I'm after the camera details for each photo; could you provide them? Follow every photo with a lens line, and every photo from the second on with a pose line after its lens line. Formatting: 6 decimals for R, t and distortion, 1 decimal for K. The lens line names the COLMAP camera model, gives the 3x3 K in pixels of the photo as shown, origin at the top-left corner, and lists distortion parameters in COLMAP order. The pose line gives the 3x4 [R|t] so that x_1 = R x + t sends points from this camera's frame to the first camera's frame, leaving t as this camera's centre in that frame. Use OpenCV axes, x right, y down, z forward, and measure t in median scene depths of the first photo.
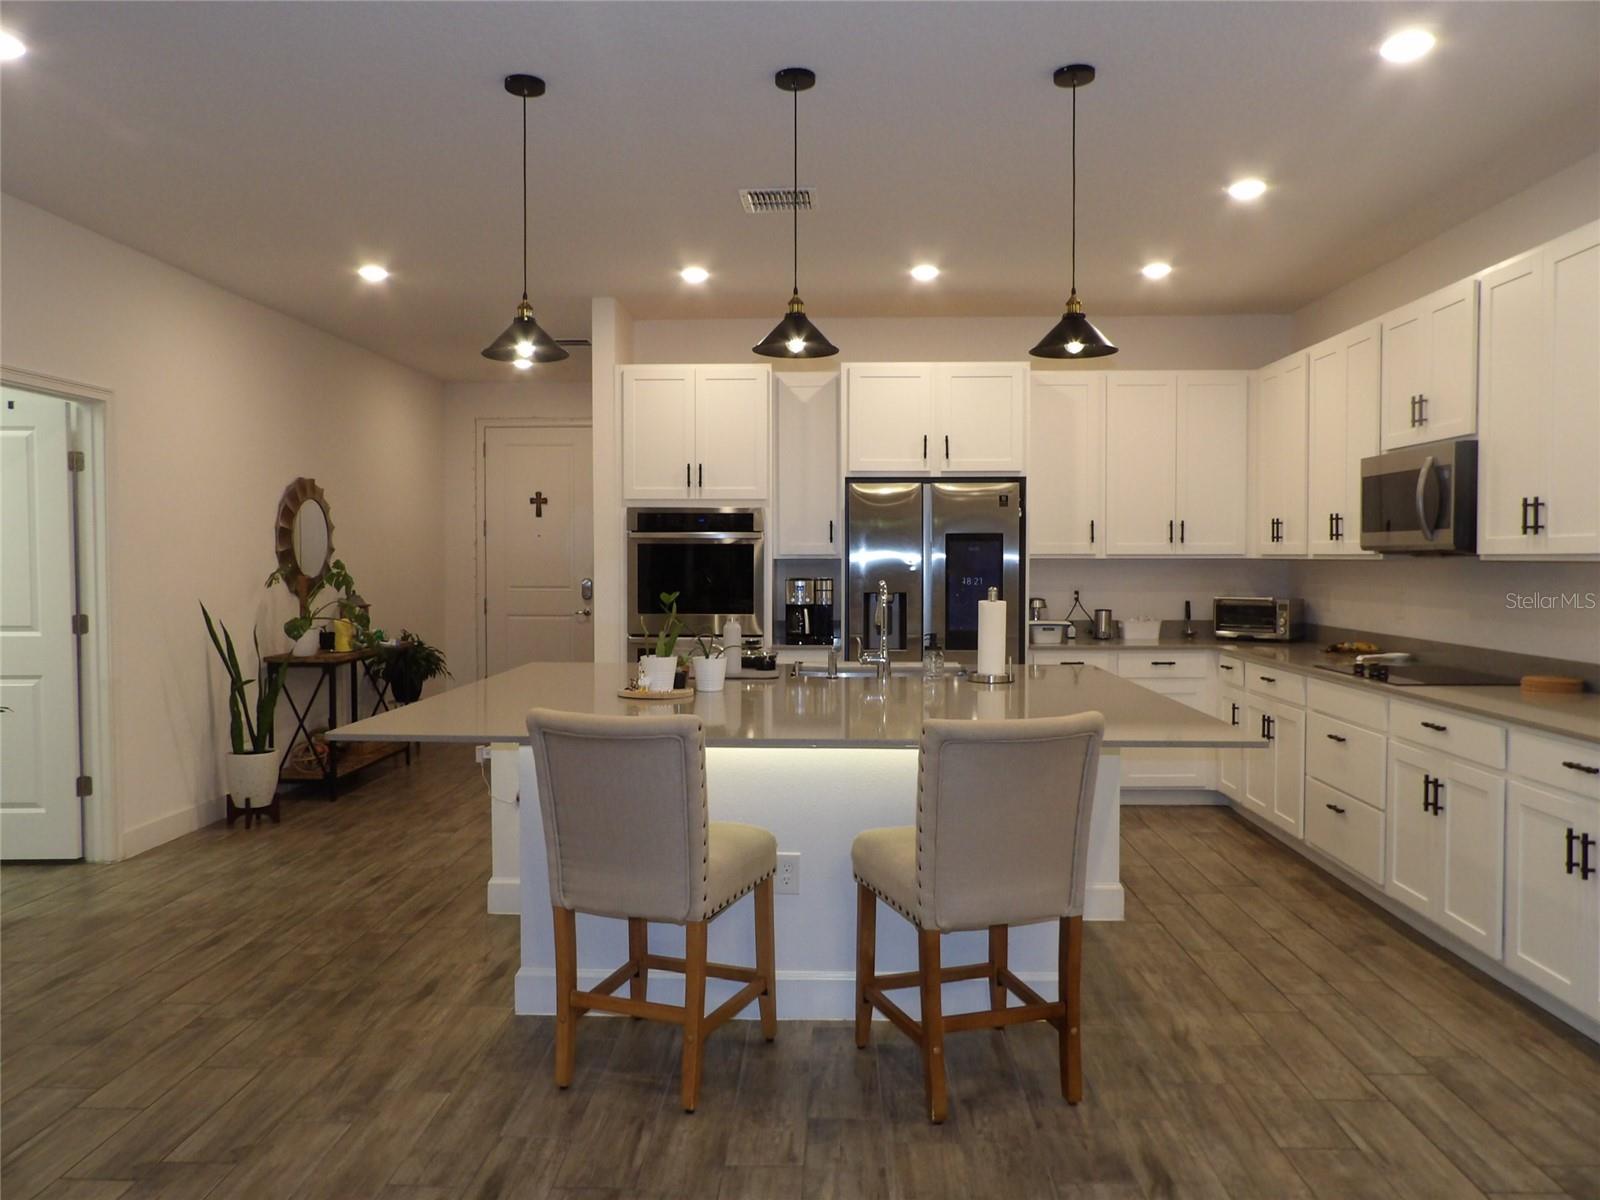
lens RADIAL K [[1148.2, 0, 794.8], [0, 1148.2, 587.3], [0, 0, 1]] dist [-0.038733, 0.051451]
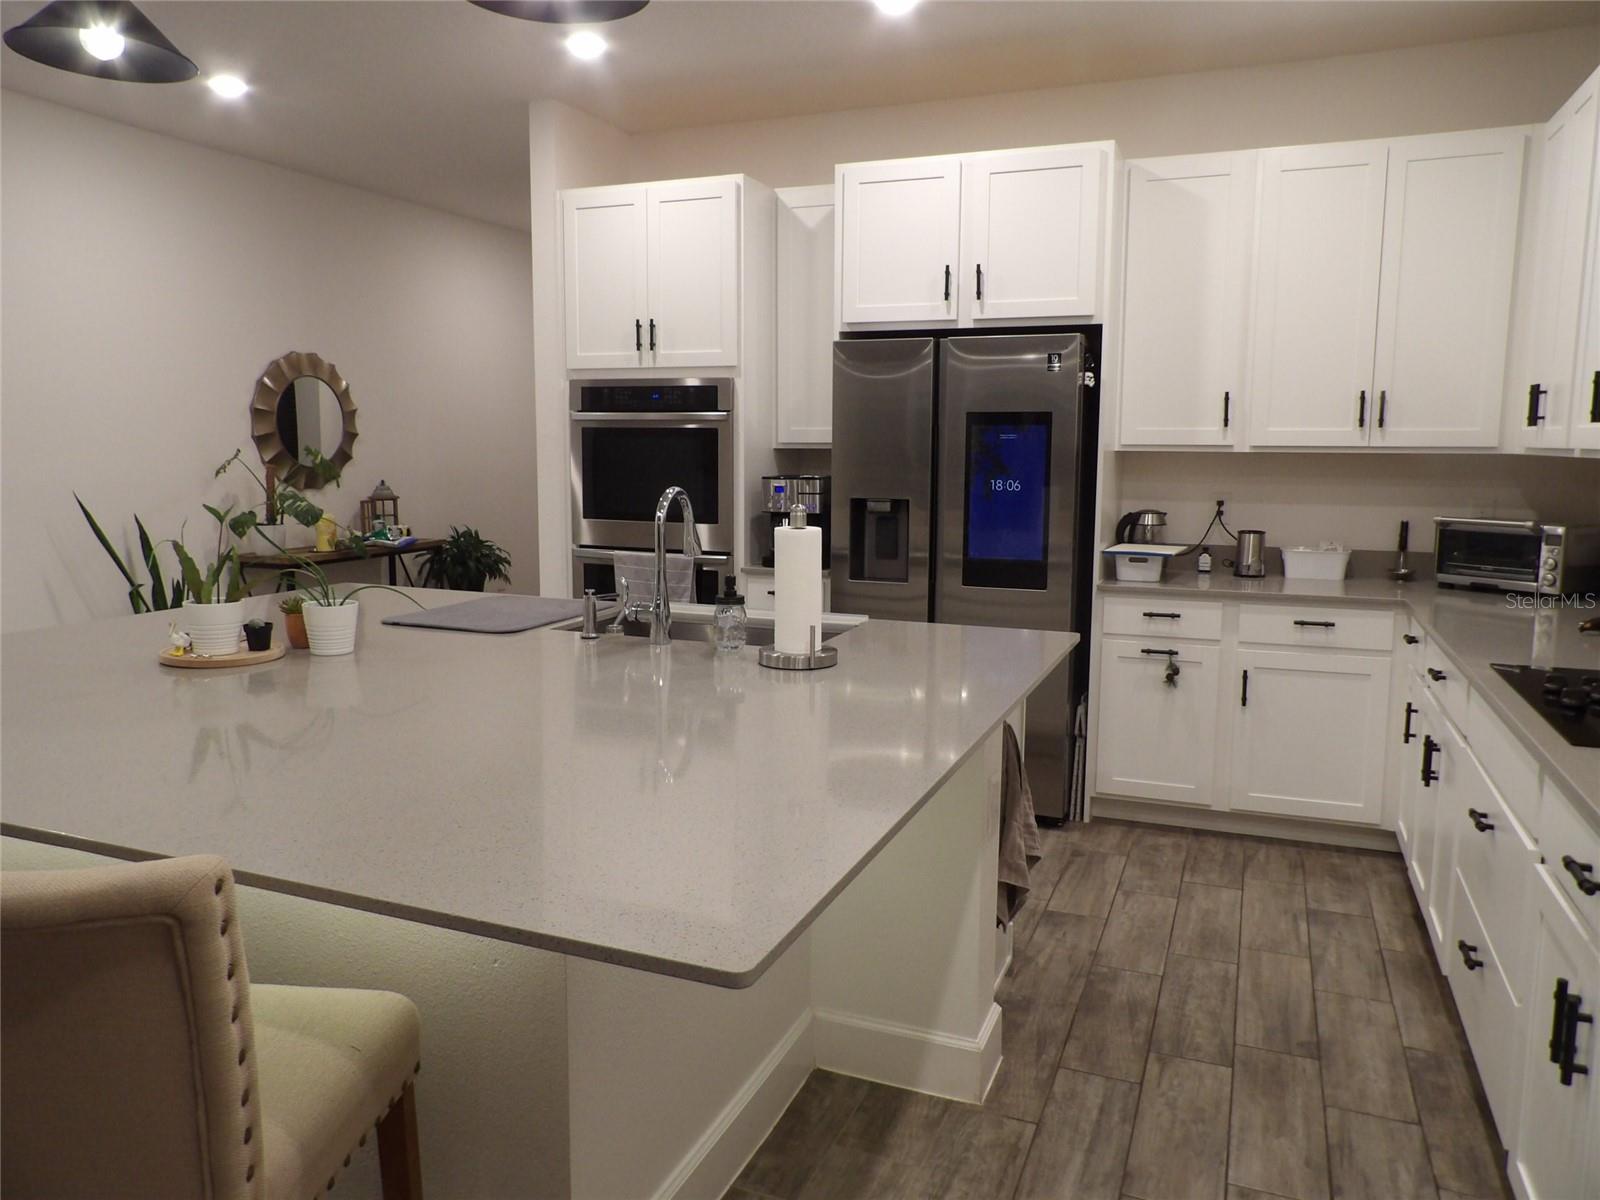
lens RADIAL K [[1148.2, 0, 794.8], [0, 1148.2, 587.3], [0, 0, 1]] dist [-0.038733, 0.051451]
pose [[0.939085, 0.048746, -0.340210, 0.263006], [-0.013535, 0.994368, 0.105115, -0.014141], [0.343418, -0.094107, 0.934456, 0.321715]]
